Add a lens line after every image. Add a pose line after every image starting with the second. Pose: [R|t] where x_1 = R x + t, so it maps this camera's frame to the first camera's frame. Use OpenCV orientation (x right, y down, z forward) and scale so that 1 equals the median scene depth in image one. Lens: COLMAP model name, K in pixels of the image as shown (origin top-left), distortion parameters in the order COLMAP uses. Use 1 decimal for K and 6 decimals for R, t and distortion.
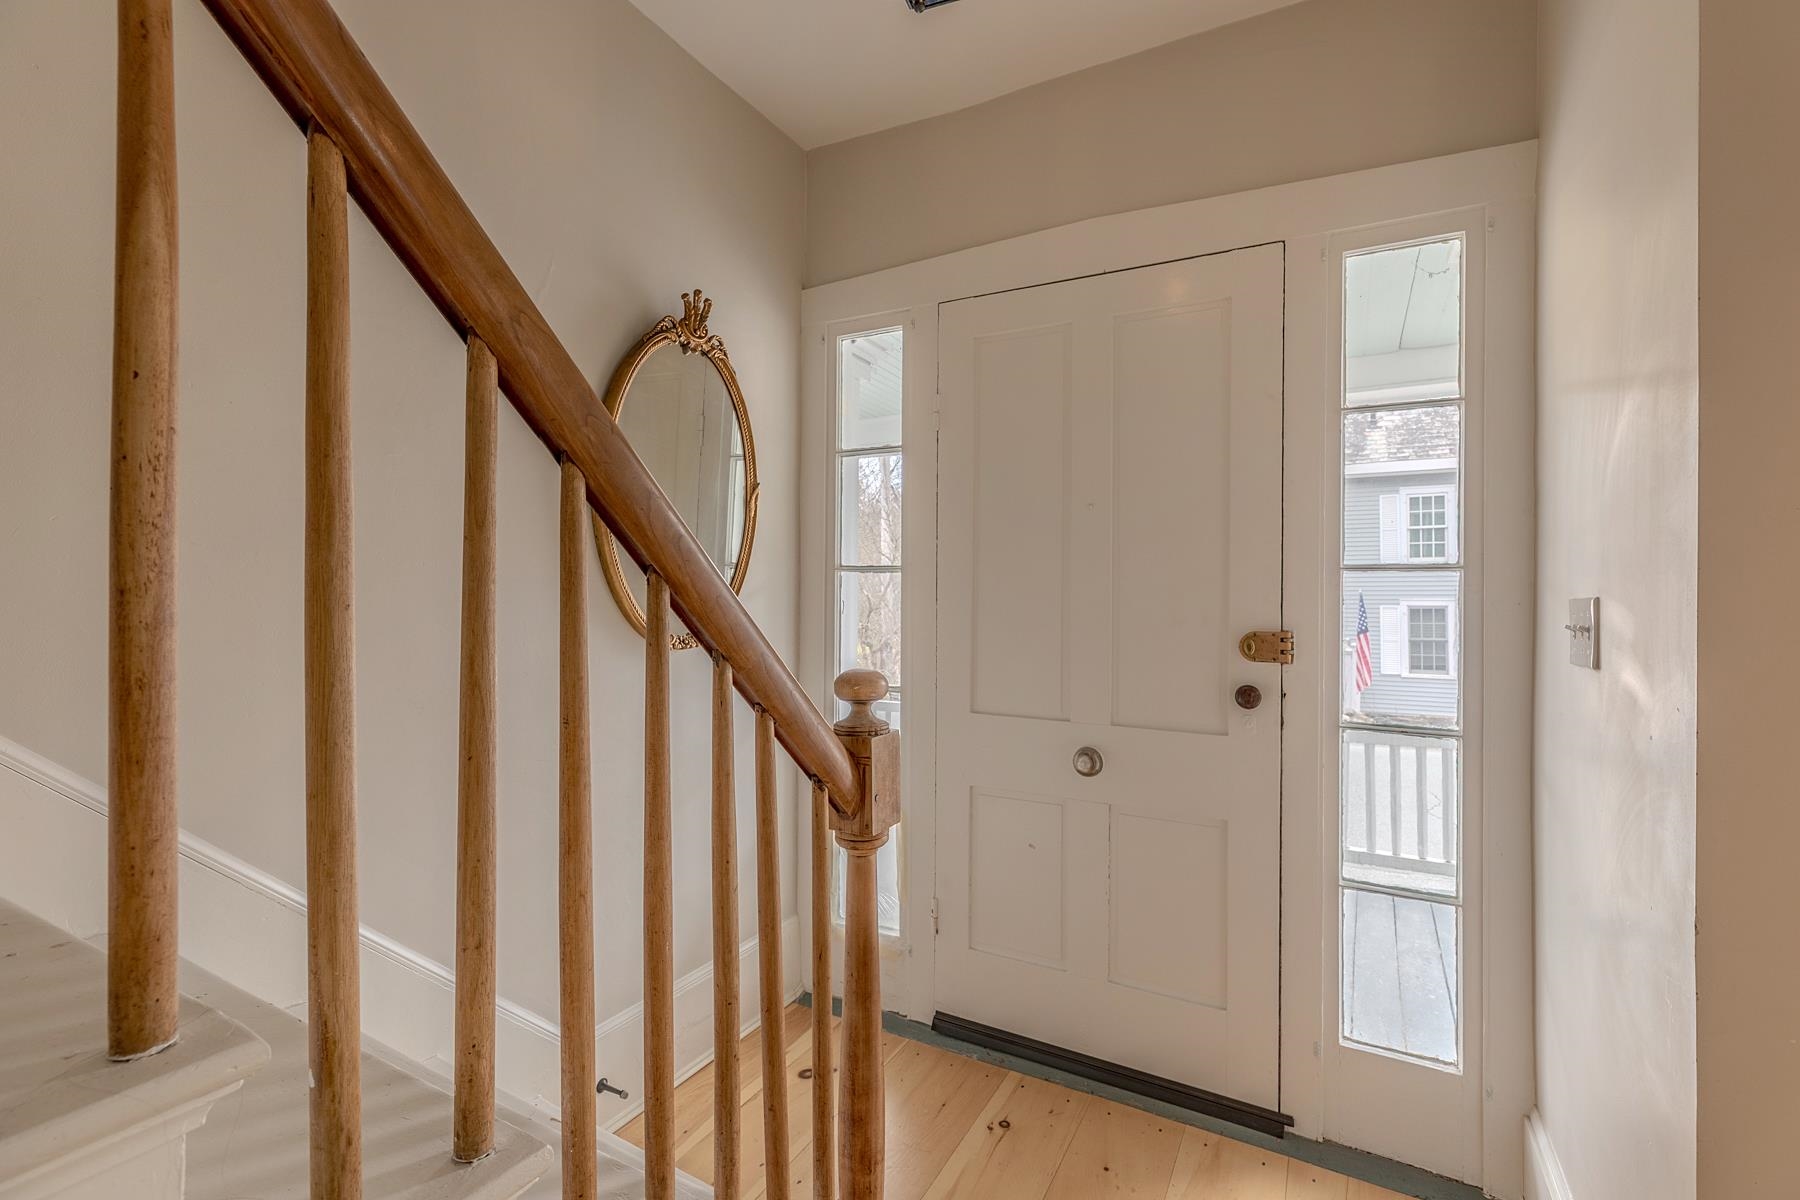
lens RADIAL K [[816.4, 0, 905.3], [0, 816.4, 587.2], [0, 0, 1]] dist [0.001602, 0.001477]
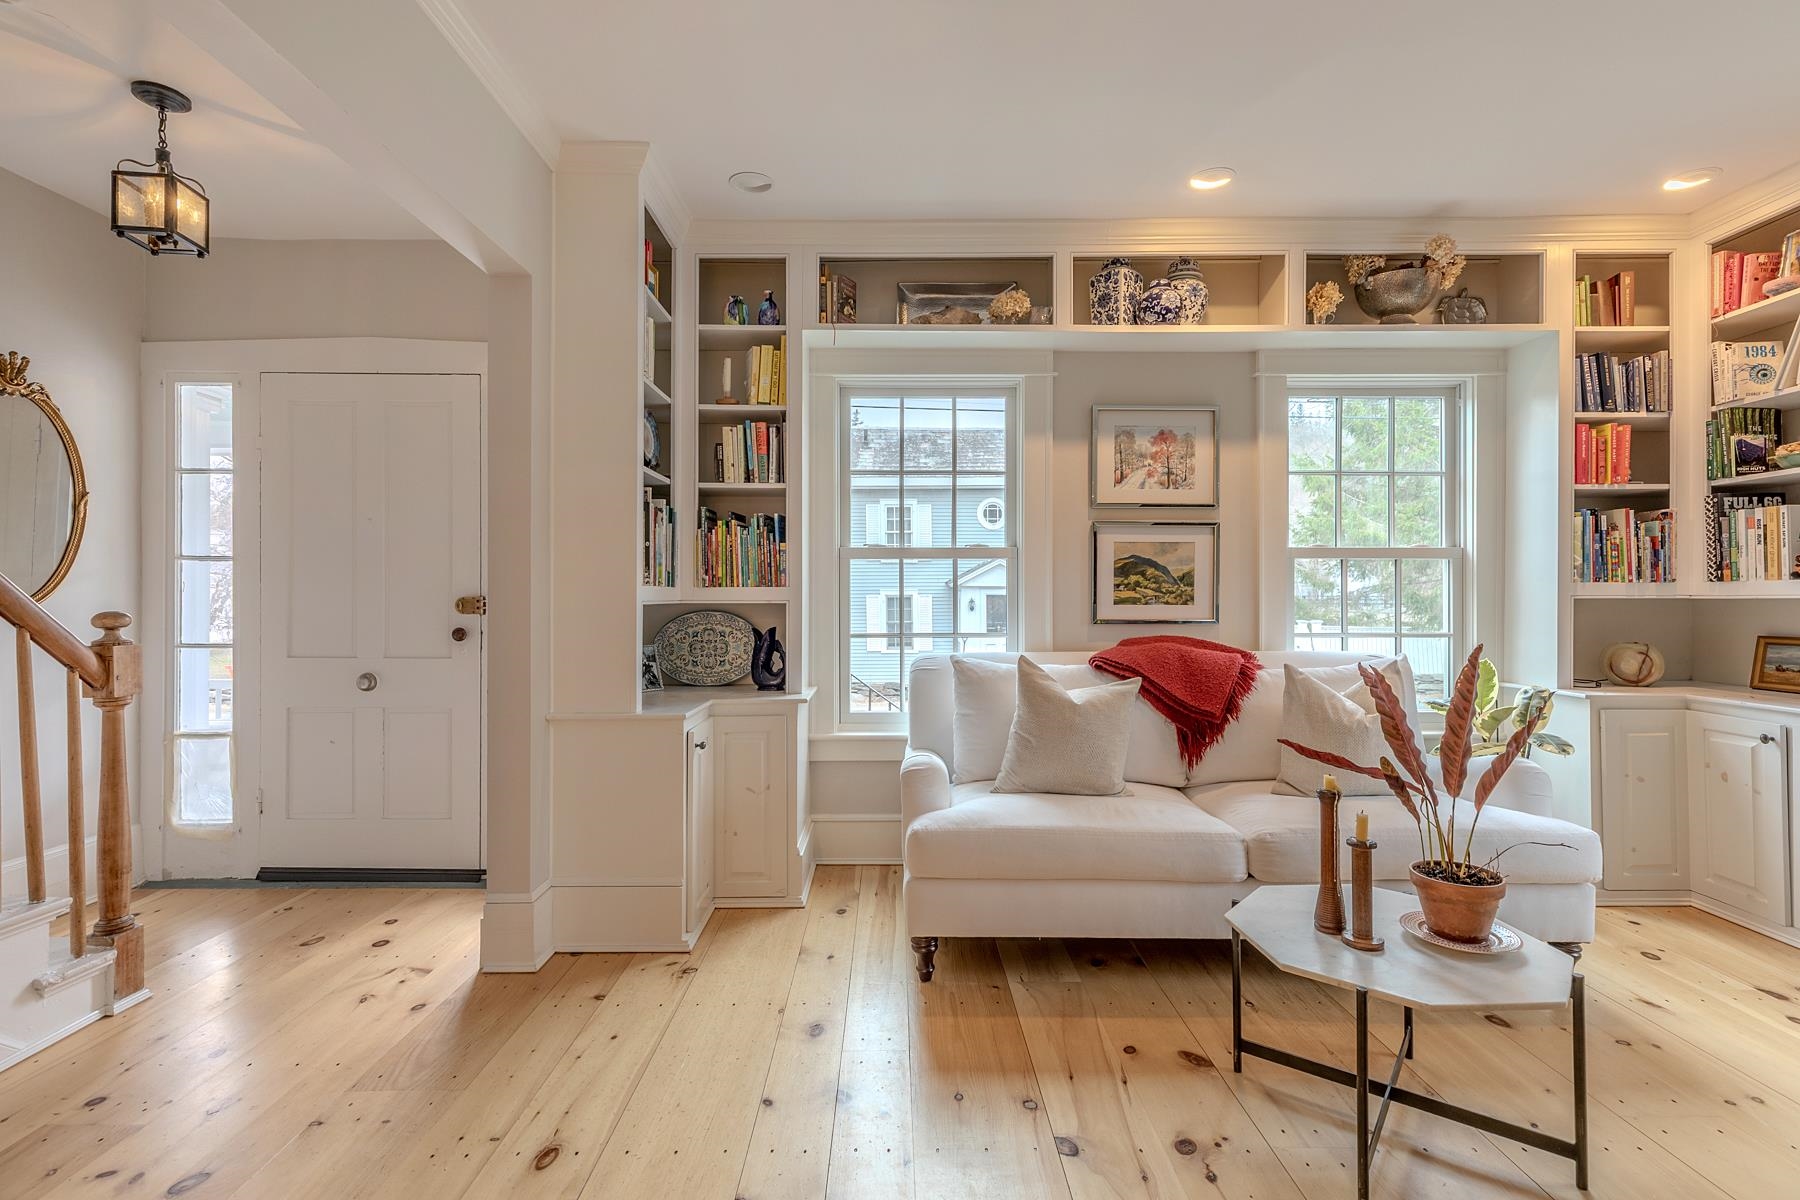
lens RADIAL K [[816.4, 0, 905.3], [0, 816.4, 587.2], [0, 0, 1]] dist [0.001602, 0.001477]
pose [[0.872805, -0.003859, 0.488053, 0.358165], [0.000283, 0.999973, 0.007399, 0.018616], [-0.488069, -0.006320, 0.872782, -0.880263]]
